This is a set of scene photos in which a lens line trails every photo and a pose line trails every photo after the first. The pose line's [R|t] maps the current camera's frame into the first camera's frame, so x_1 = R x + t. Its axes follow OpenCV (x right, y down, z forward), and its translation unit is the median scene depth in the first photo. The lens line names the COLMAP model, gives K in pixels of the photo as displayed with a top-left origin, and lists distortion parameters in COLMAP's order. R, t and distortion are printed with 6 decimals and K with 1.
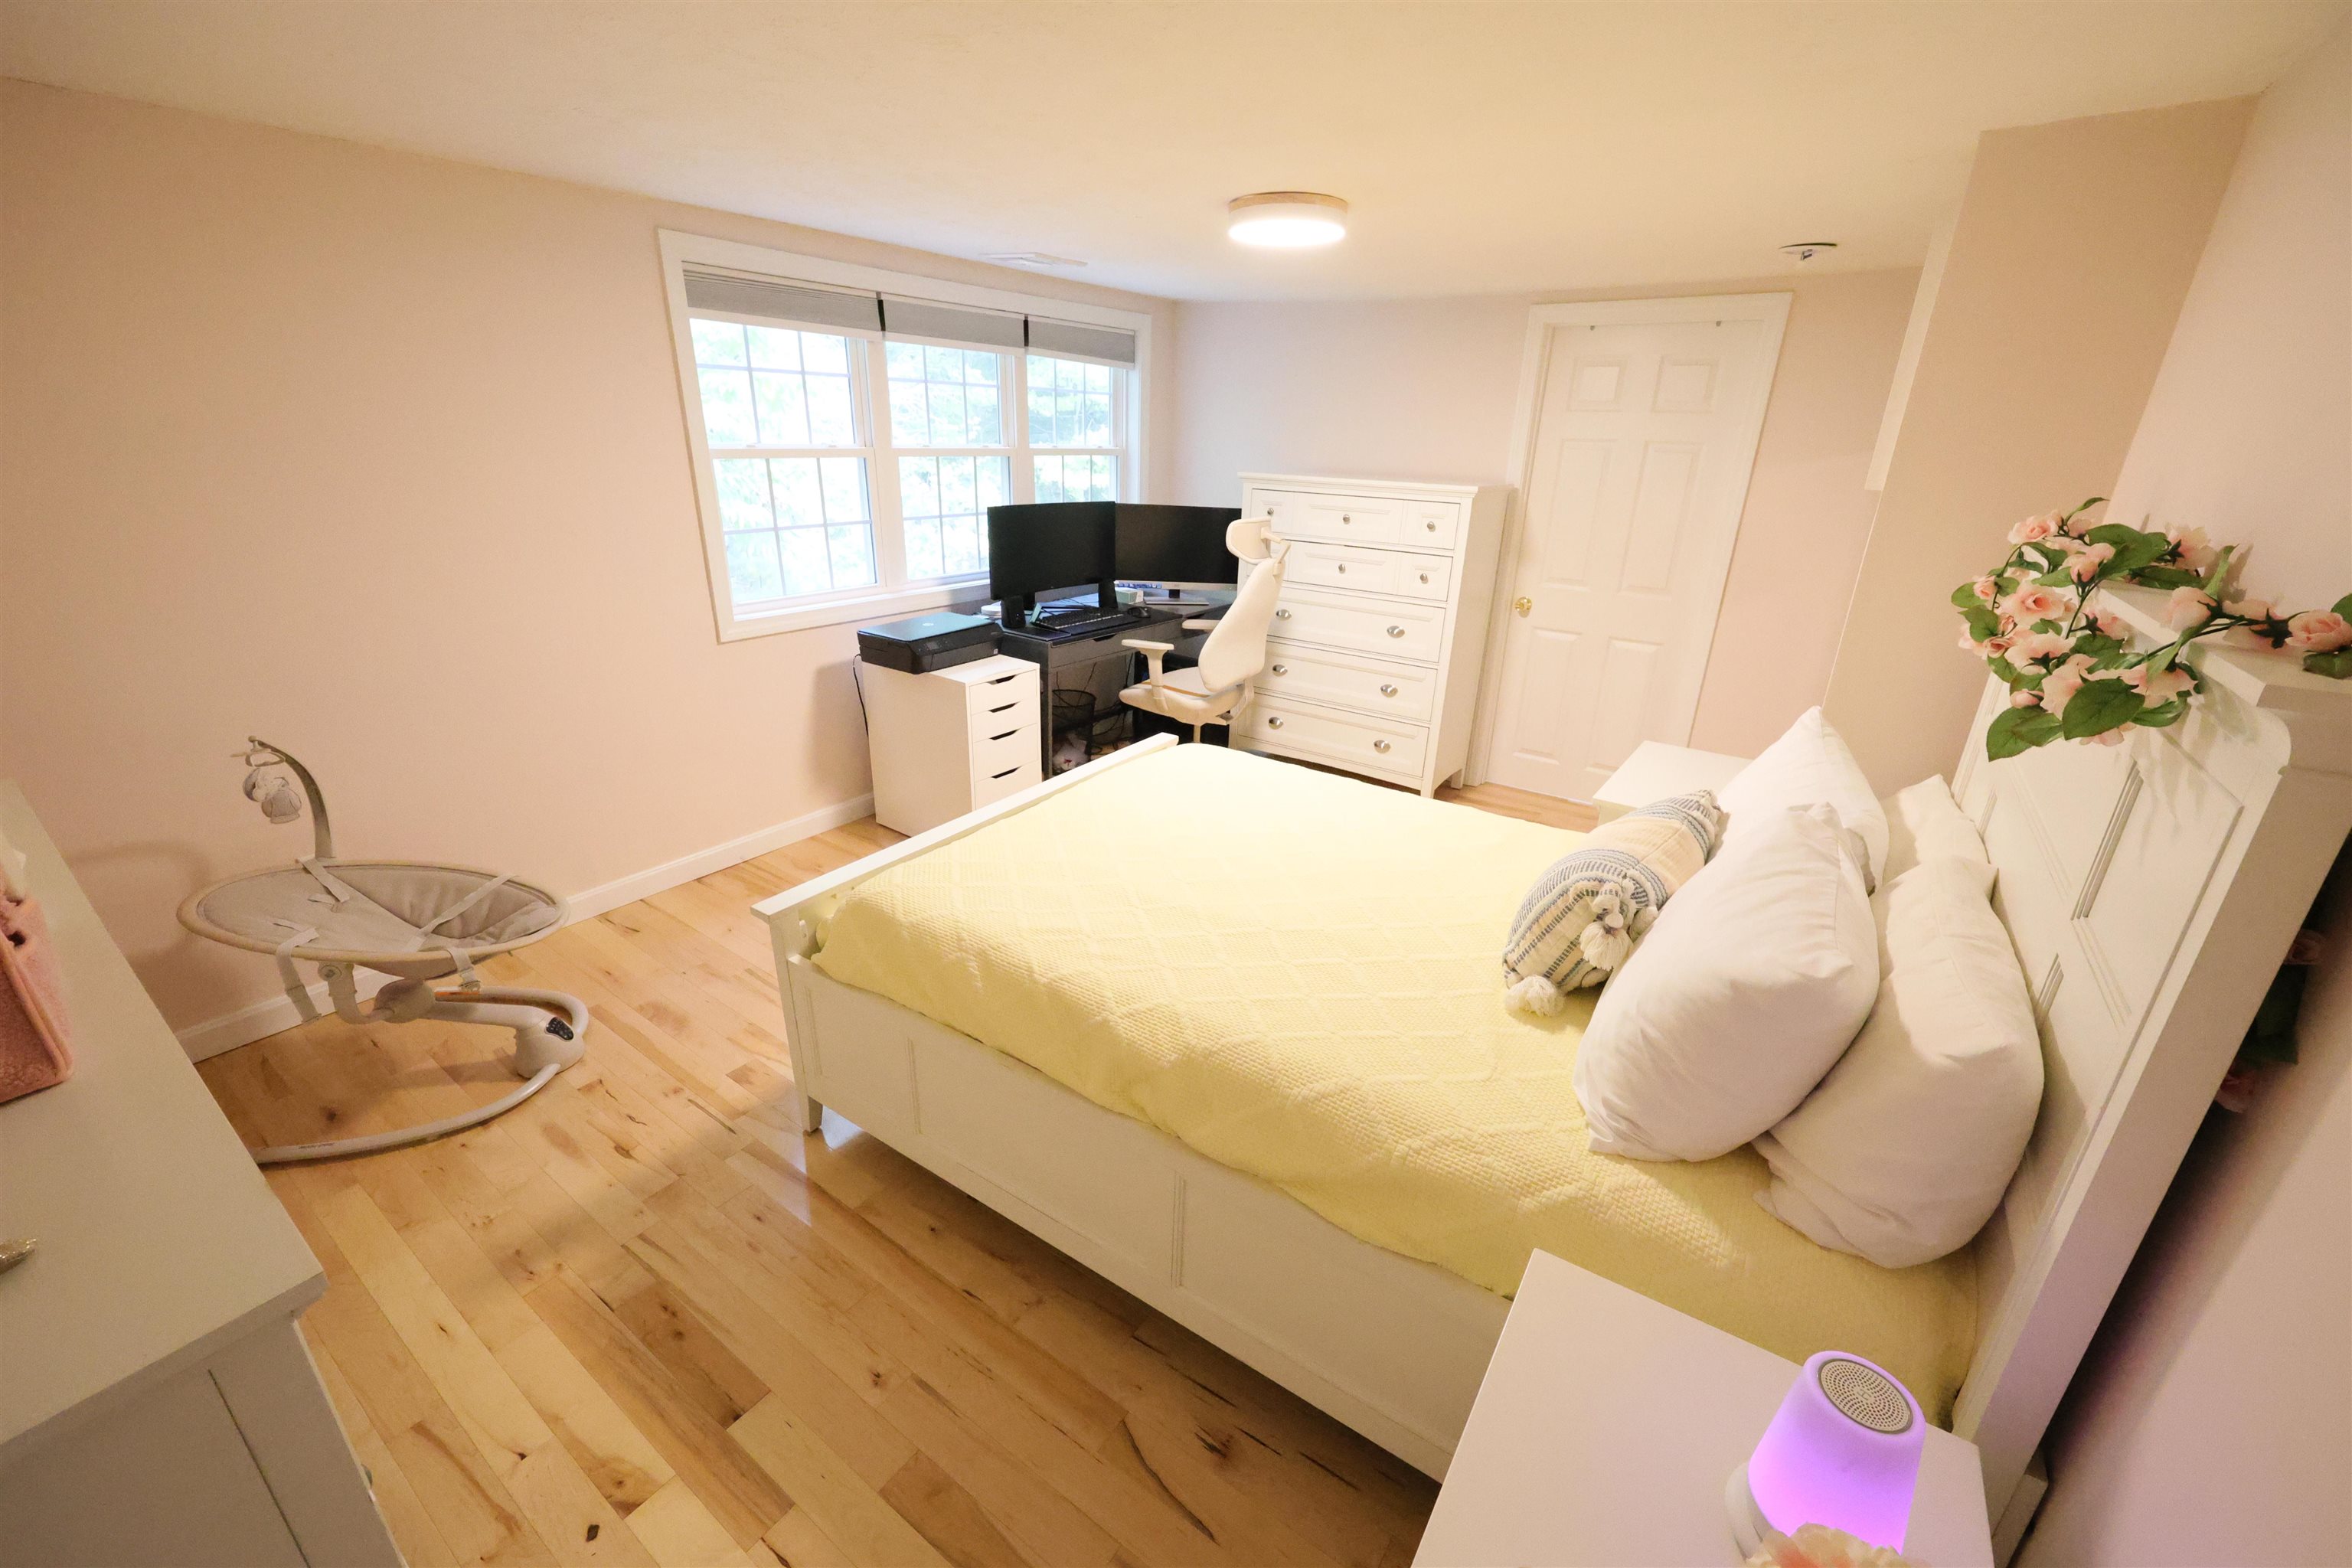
lens RADIAL K [[948.9, 0, 1176.0], [0, 948.9, 784.0], [0, 0, 1]] dist [-0.000883, -0.000093]
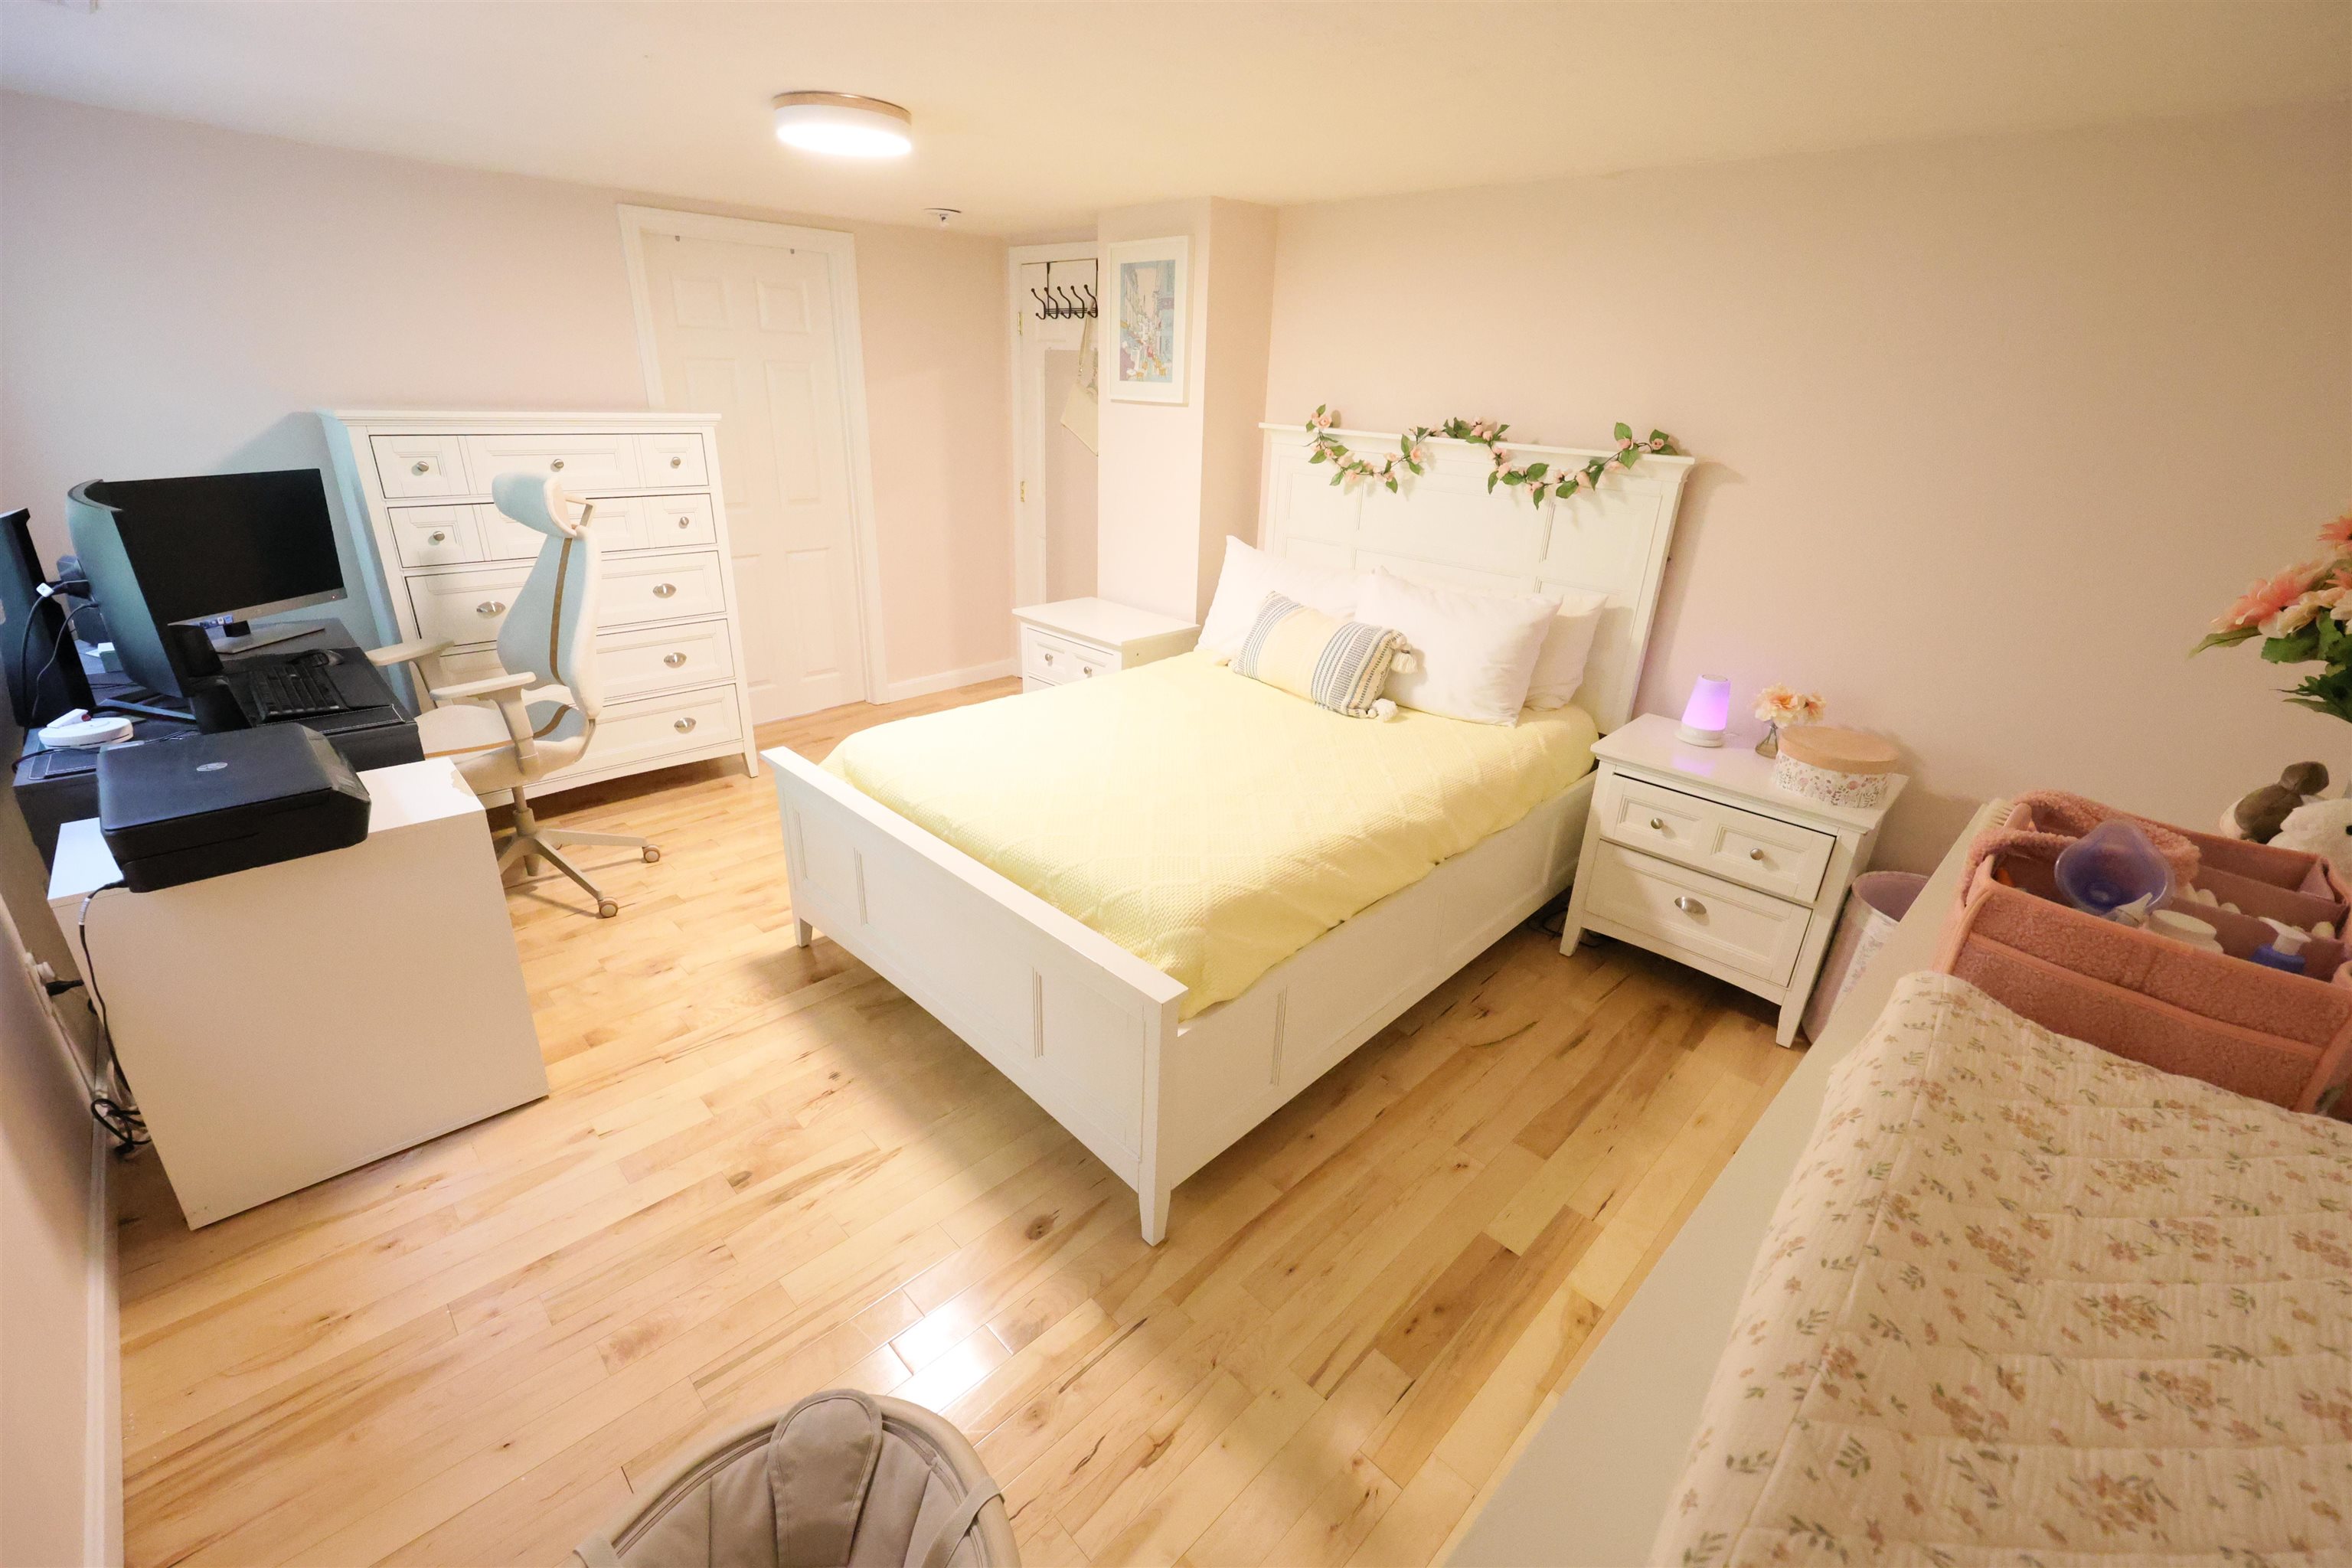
lens RADIAL K [[989.7, 0, 1185.6], [0, 989.7, 776.9], [0, 0, 1]] dist [-0.000420, -0.000028]
pose [[0.166183, -0.388677, 0.906264, -0.653536], [0.316969, 0.891325, 0.324147, -0.175472], [-0.933763, 0.233390, 0.271322, 0.418545]]
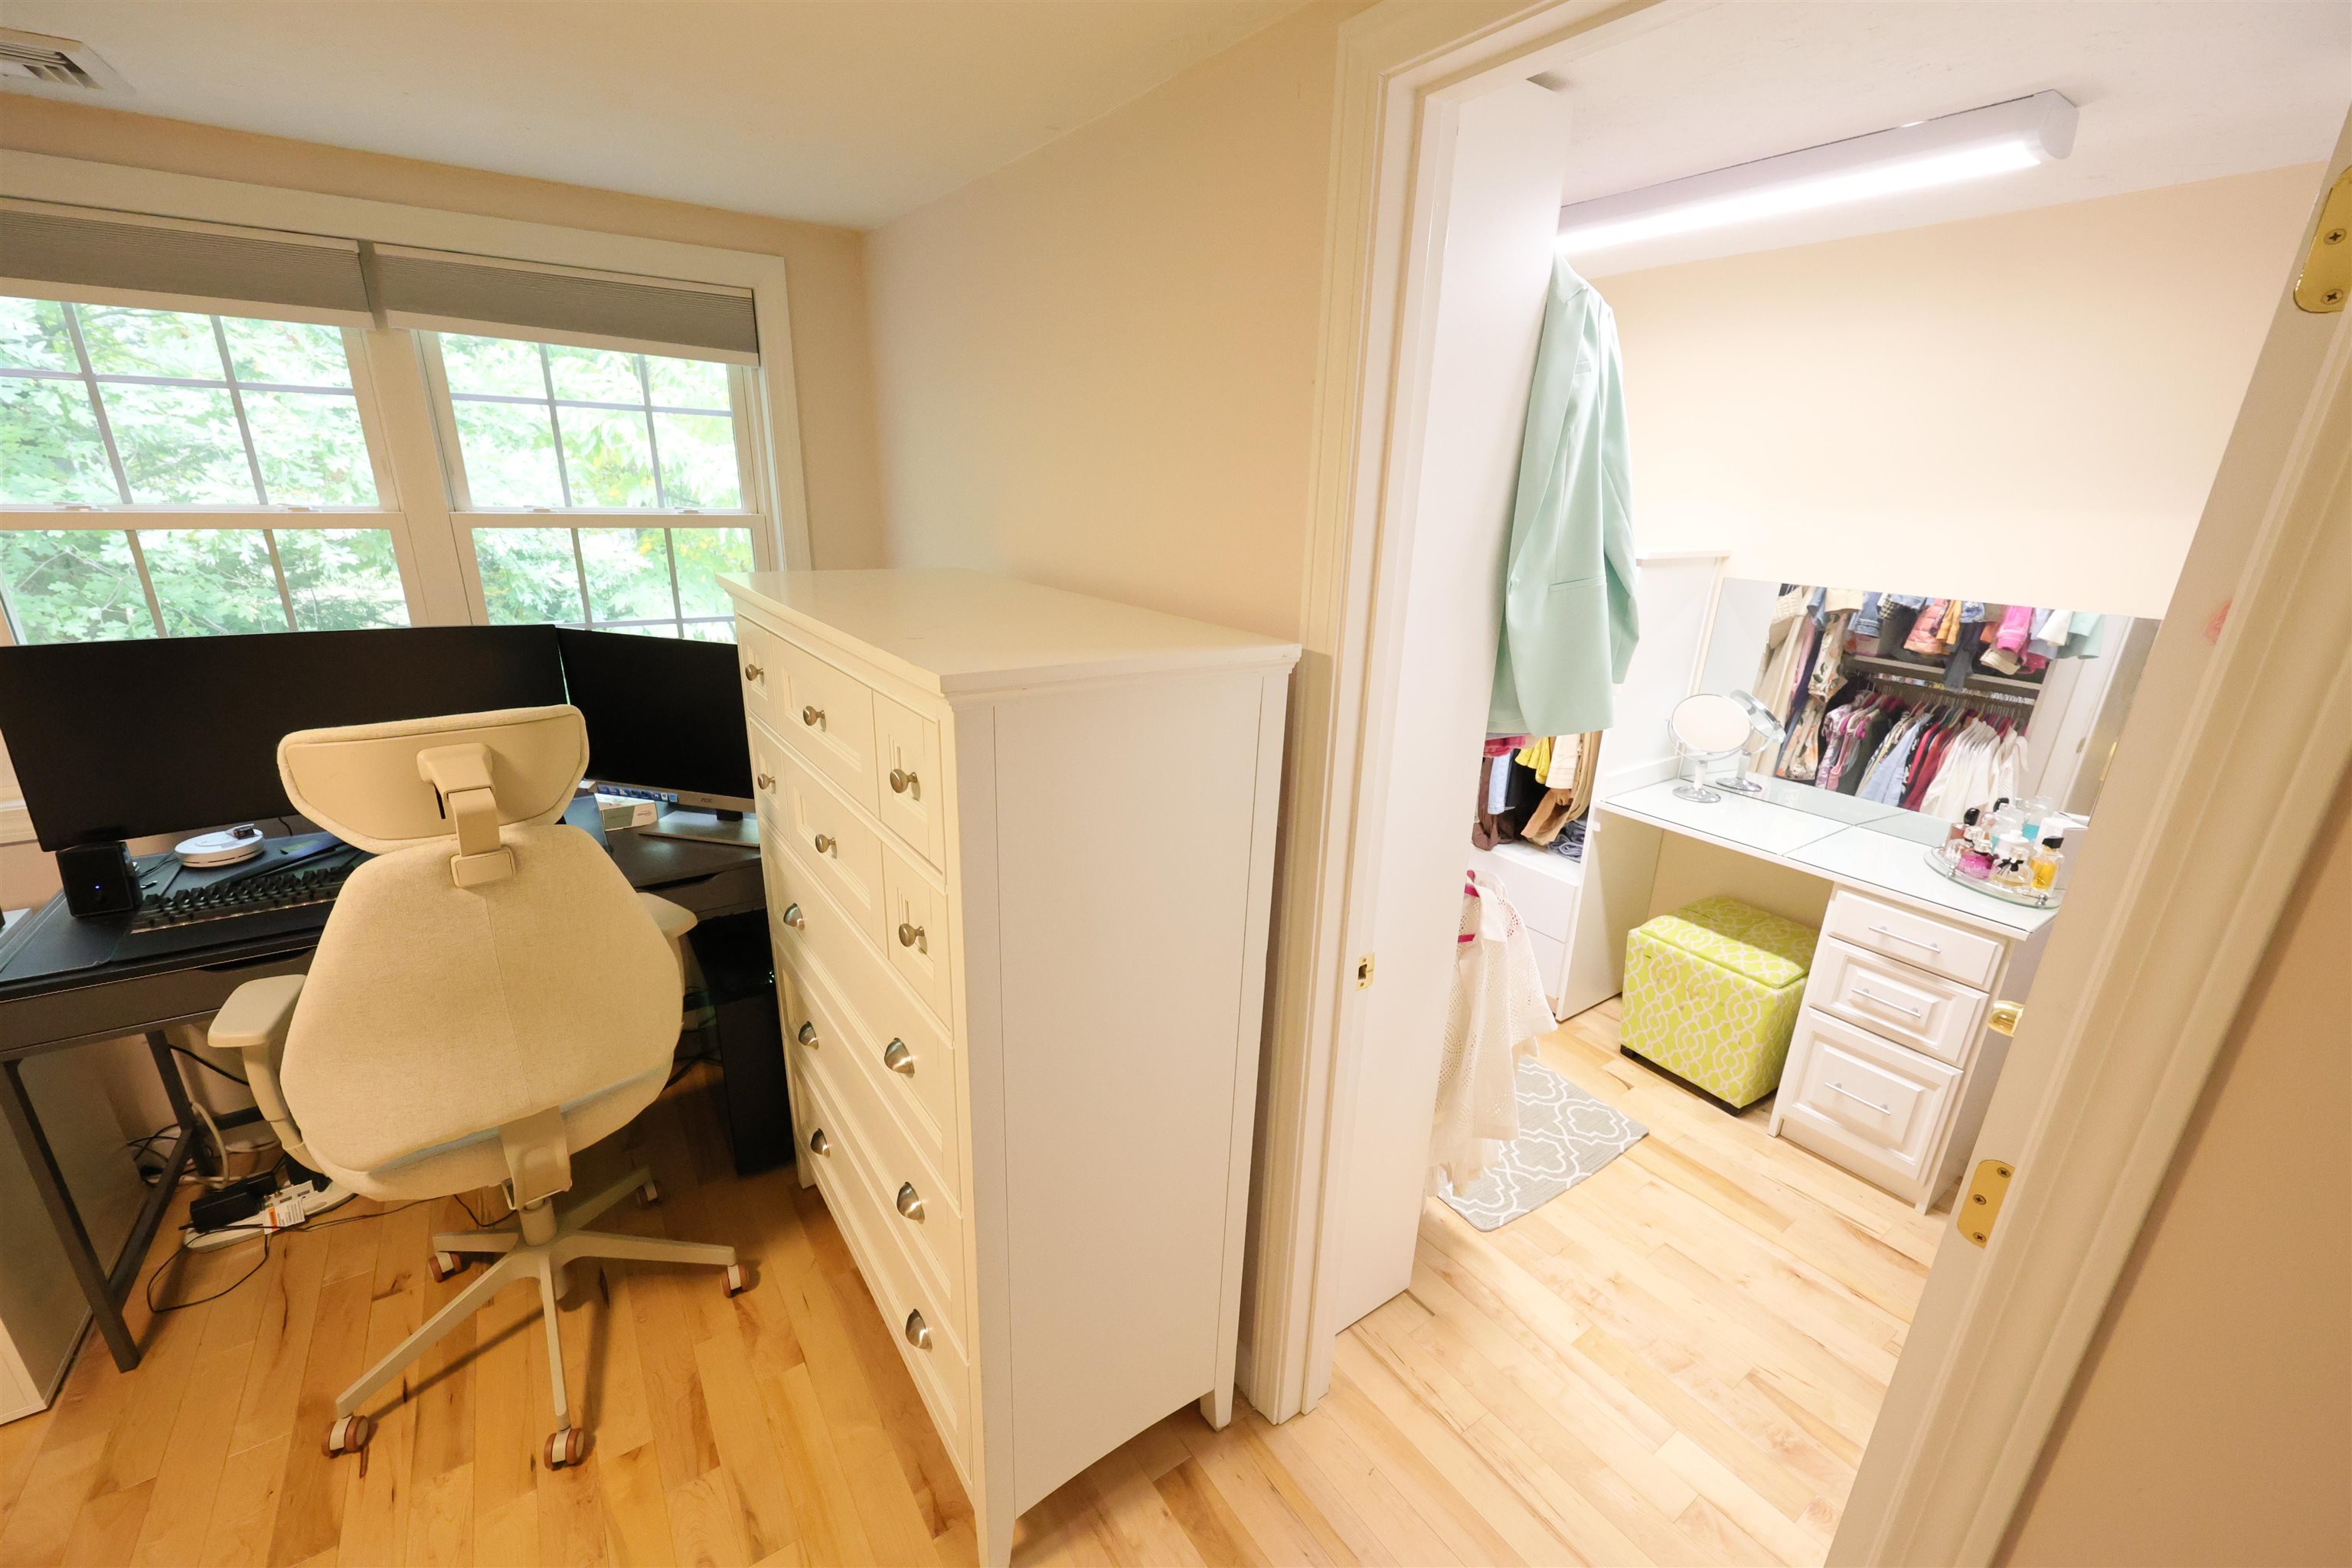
lens RADIAL K [[931.5, 0, 1169.6], [0, 931.5, 813.0], [0, 0, 1]] dist [0.000060, 0.000059]
pose [[0.939671, 0.112075, -0.323199, 0.487198], [-0.123397, 0.992249, -0.014686, -0.297787], [0.319048, 0.053682, 0.946217, 0.832796]]
